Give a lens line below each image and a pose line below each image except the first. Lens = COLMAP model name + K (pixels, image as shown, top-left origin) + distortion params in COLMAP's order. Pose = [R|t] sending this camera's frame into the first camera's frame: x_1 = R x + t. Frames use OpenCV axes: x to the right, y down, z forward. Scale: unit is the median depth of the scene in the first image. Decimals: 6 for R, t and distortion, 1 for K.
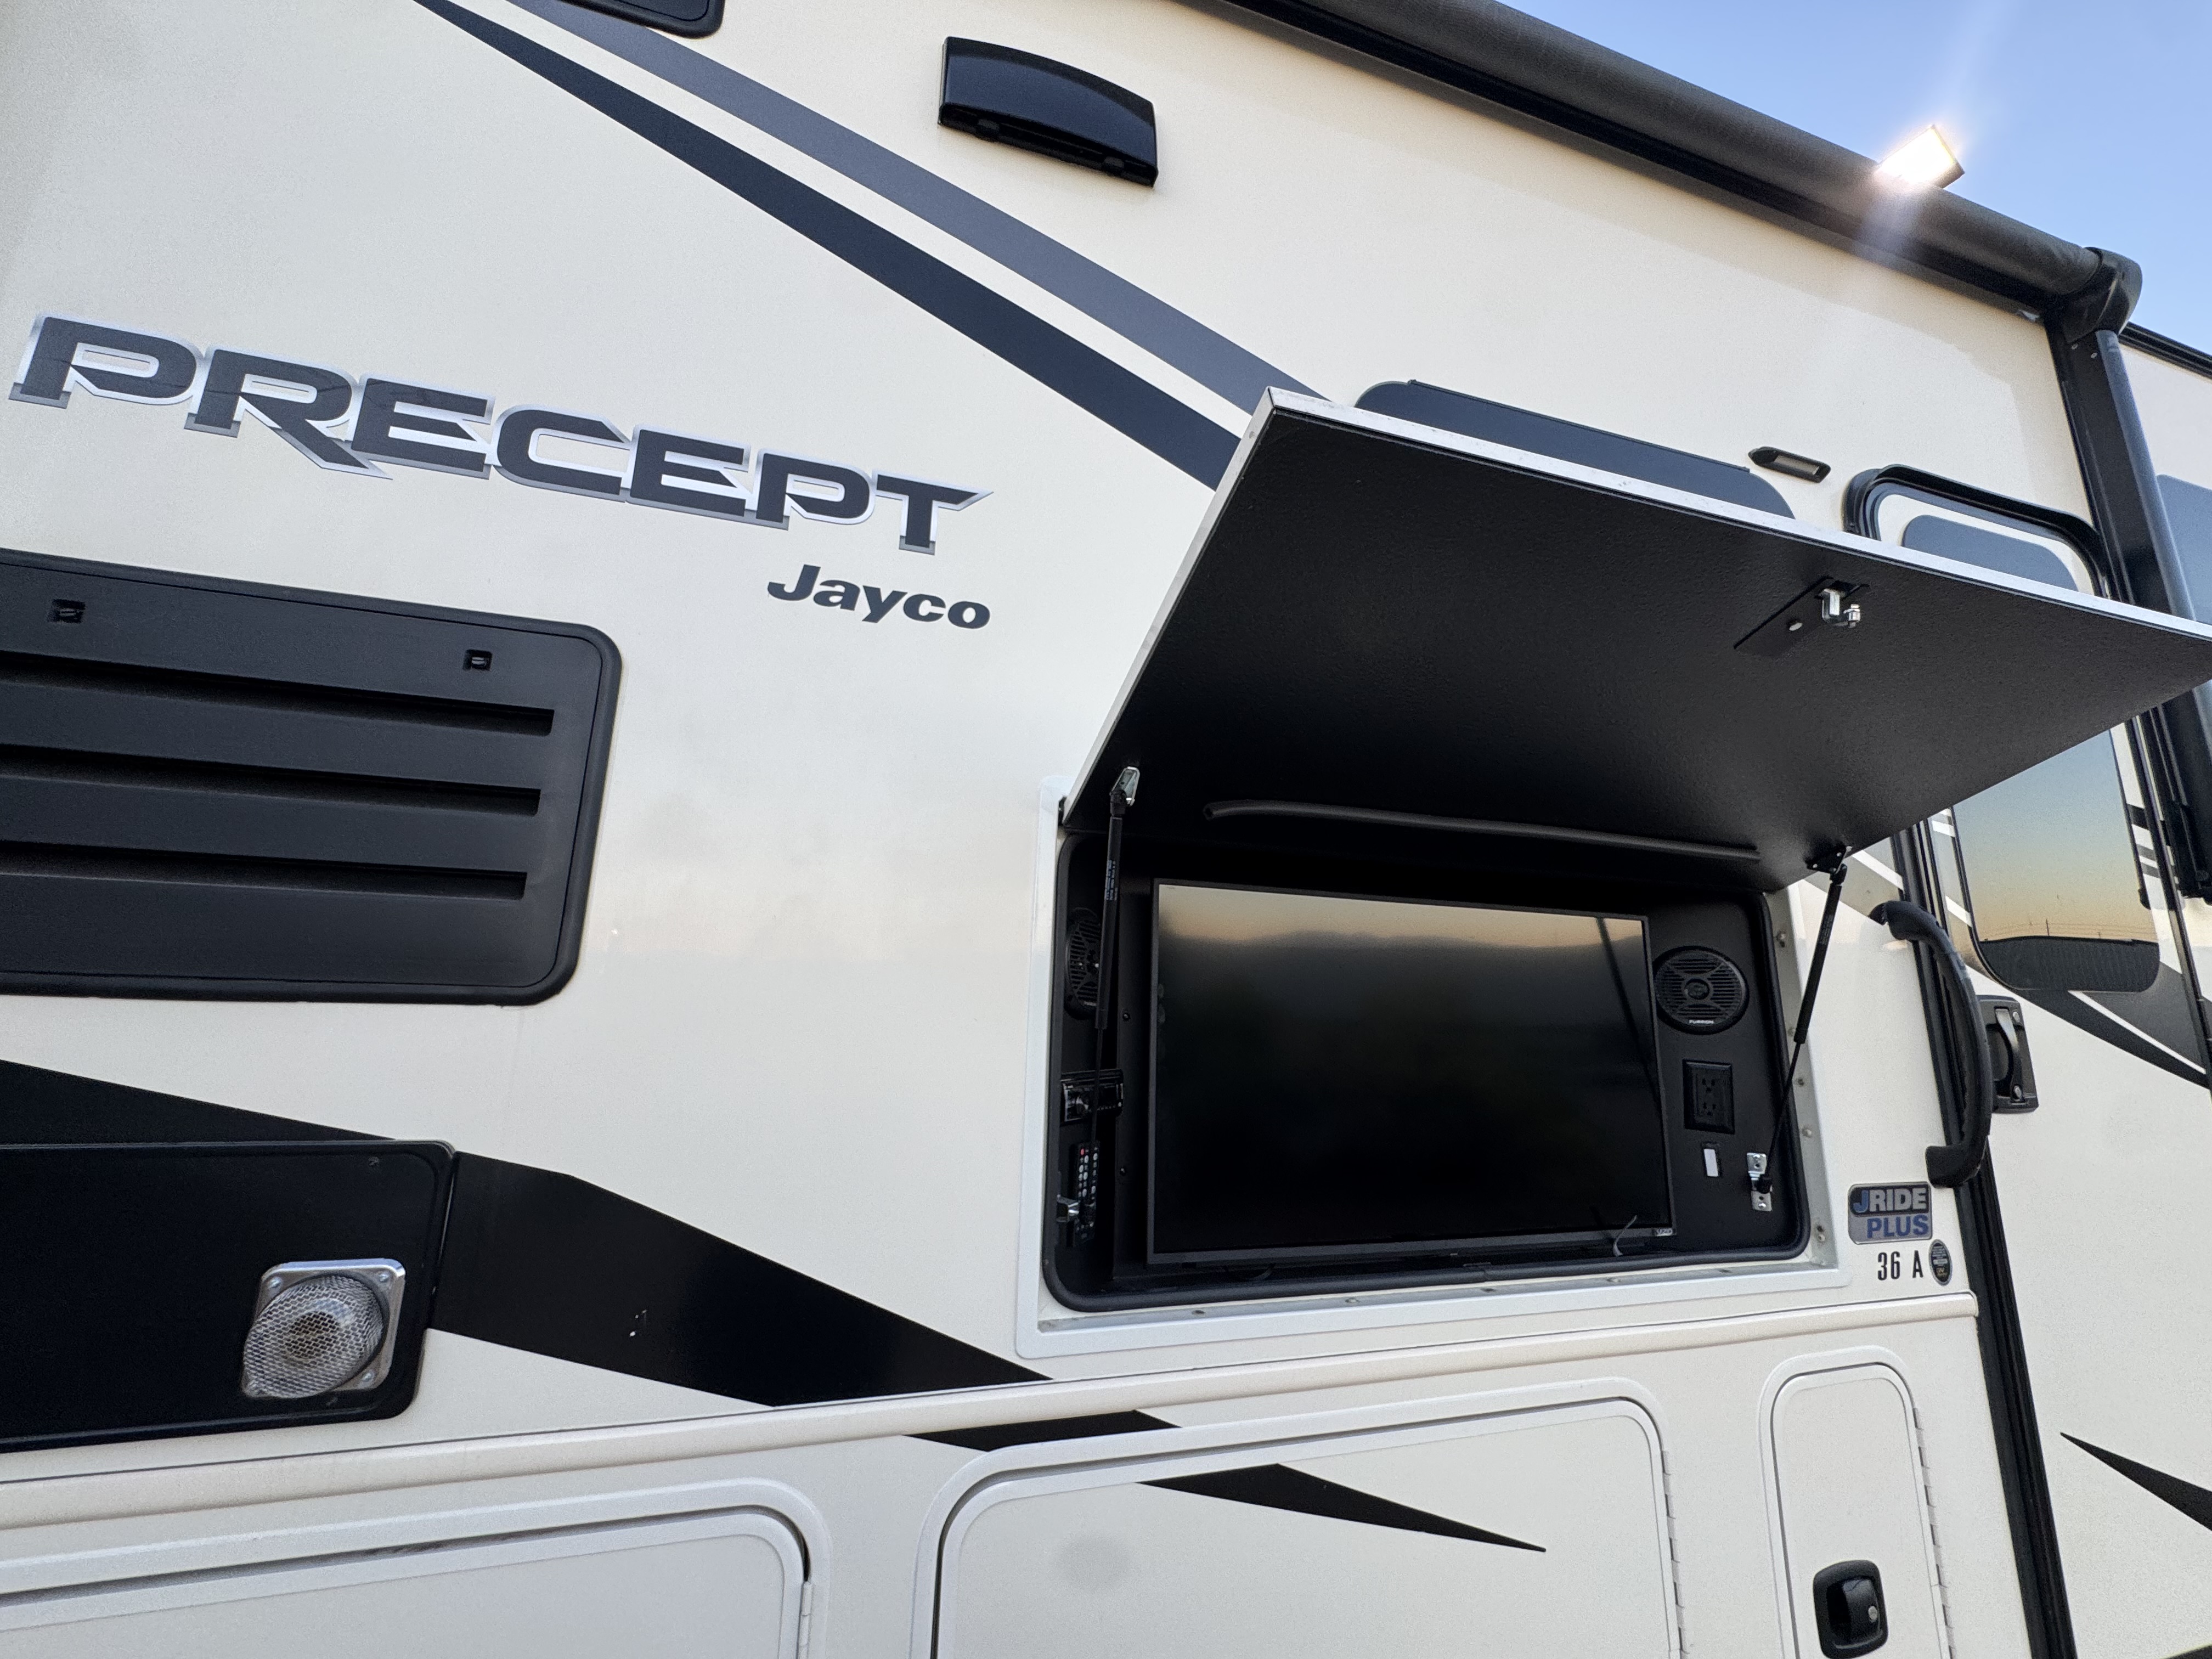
lens RADIAL K [[881.8, 0, 1107.0], [0, 881.8, 838.2], [0, 0, 1]] dist [-0.000518, 0.000115]
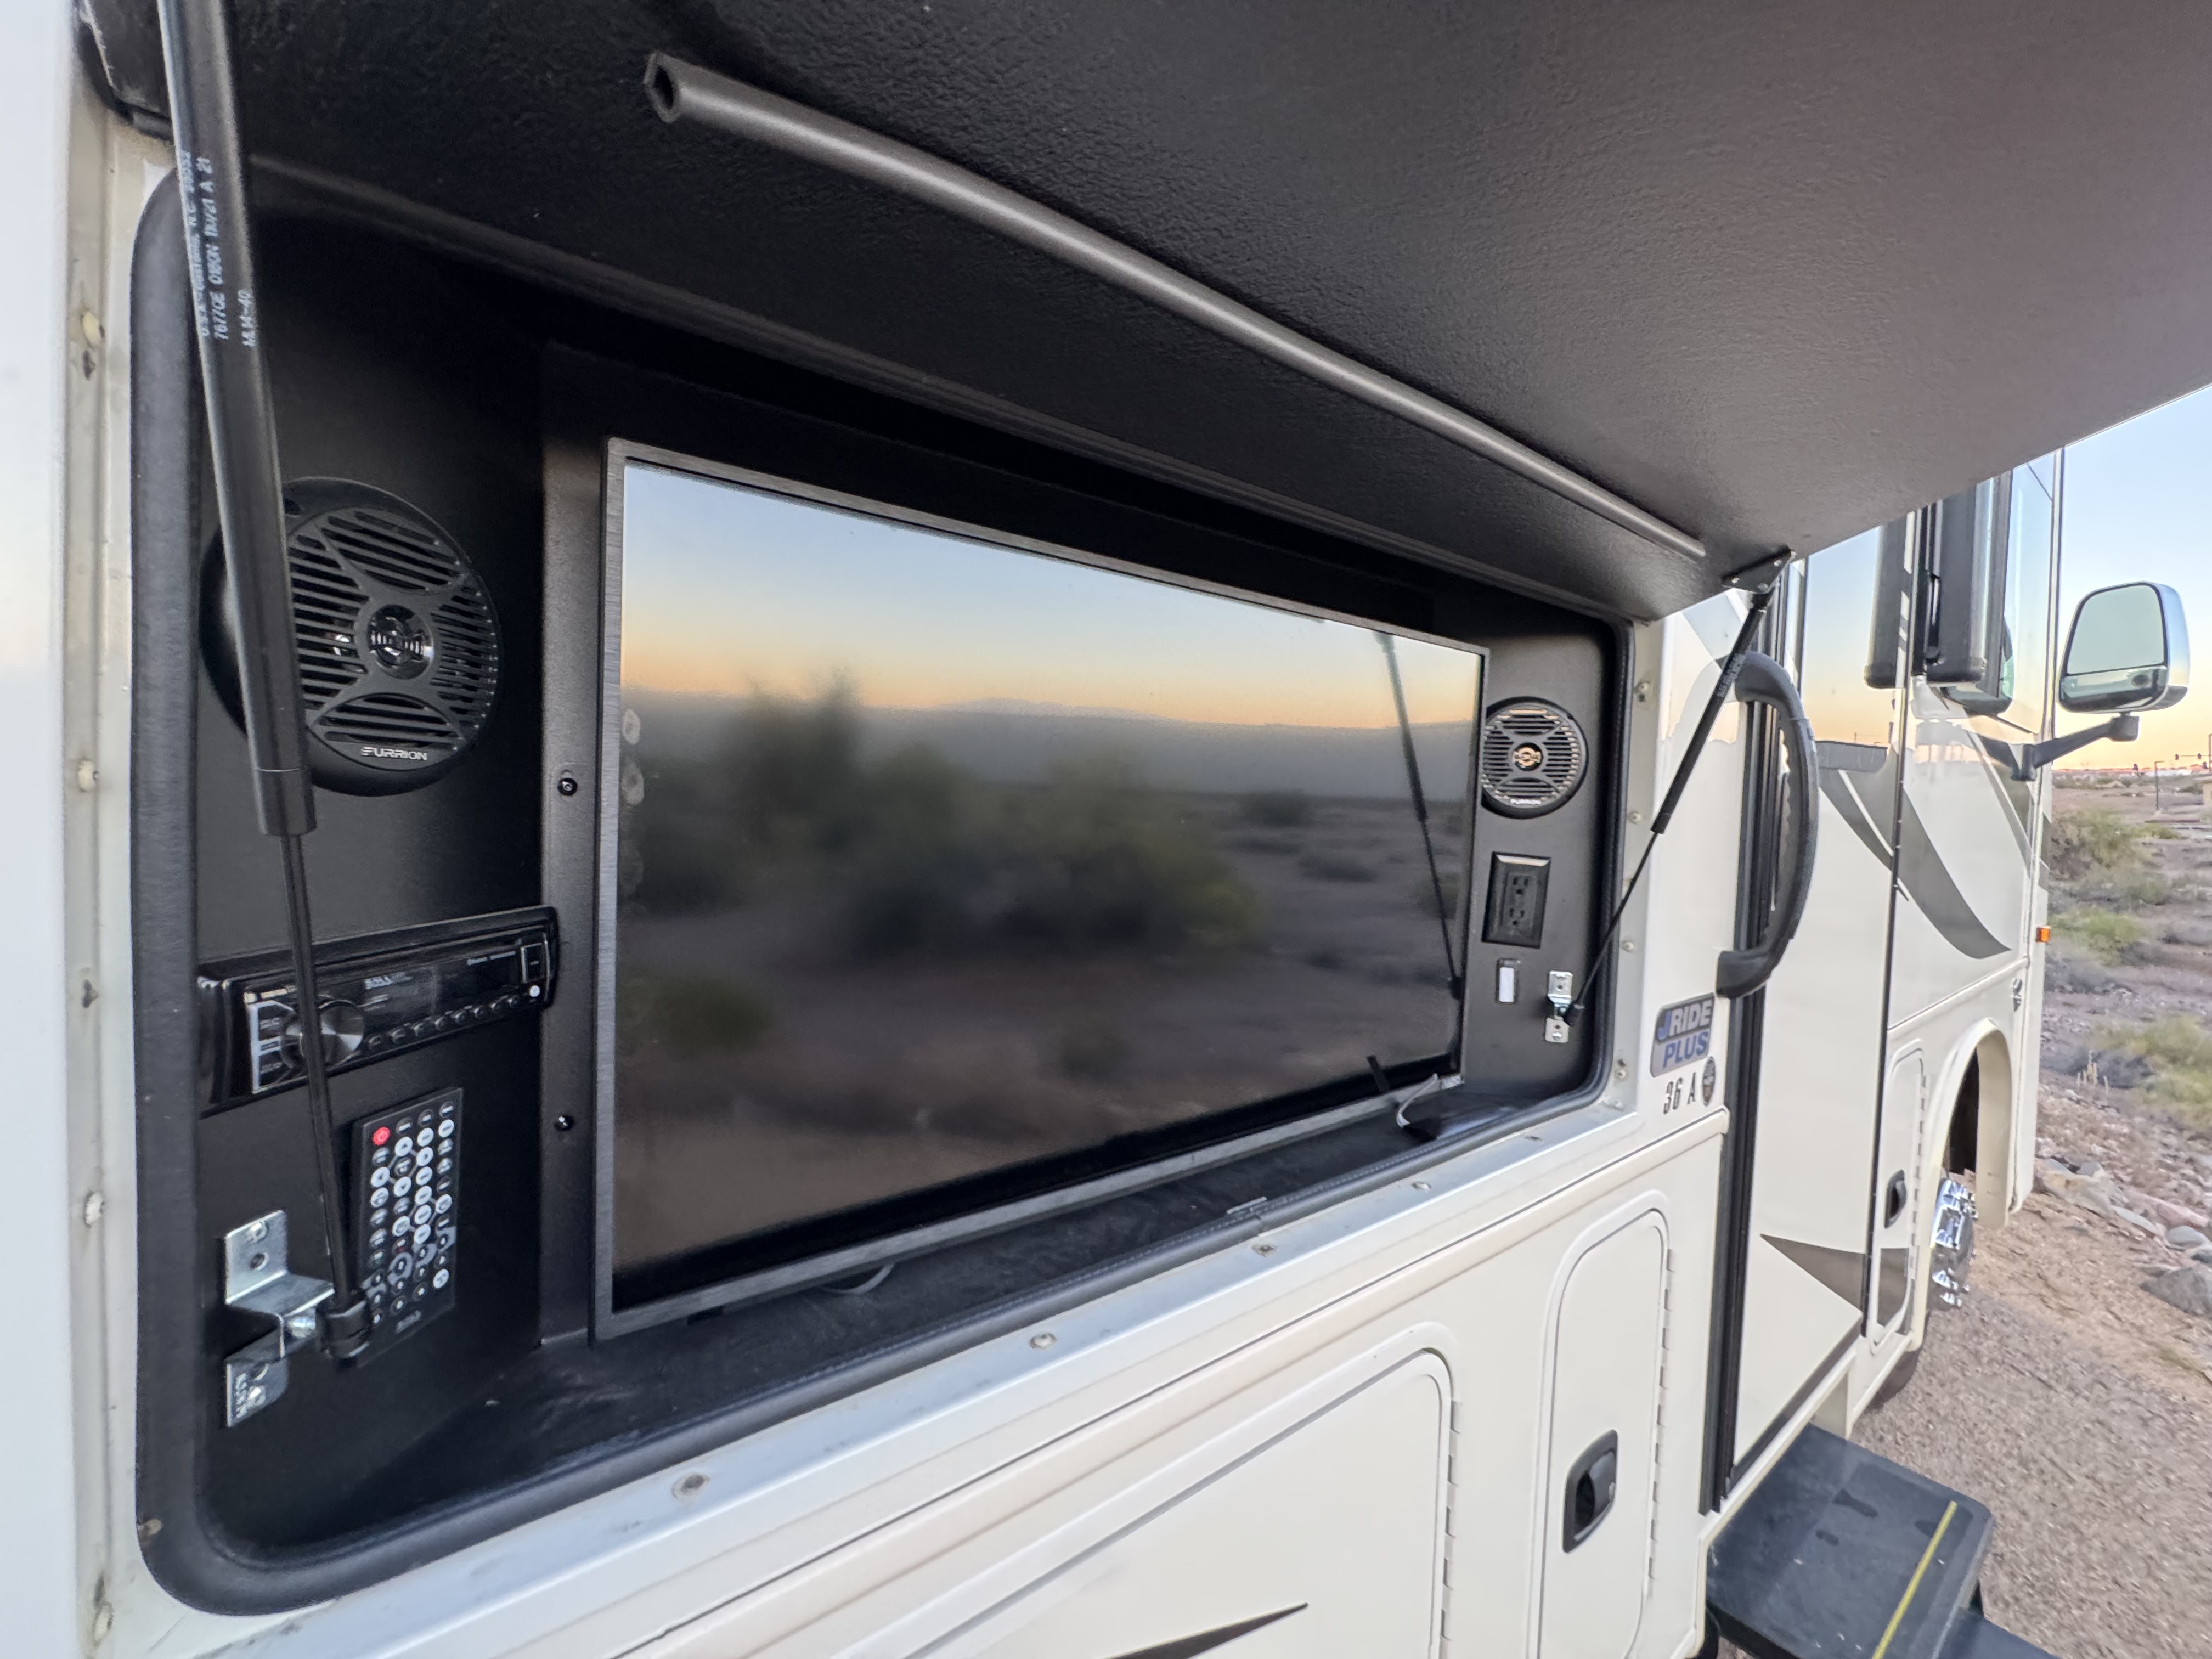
lens RADIAL K [[881.8, 0, 1107.0], [0, 881.8, 838.2], [0, 0, 1]] dist [-0.000518, 0.000115]
pose [[0.940702, -0.008162, 0.339136, 0.114120], [-0.080926, 0.965449, 0.247709, 0.091641], [-0.329440, -0.260465, 0.907539, 0.480440]]
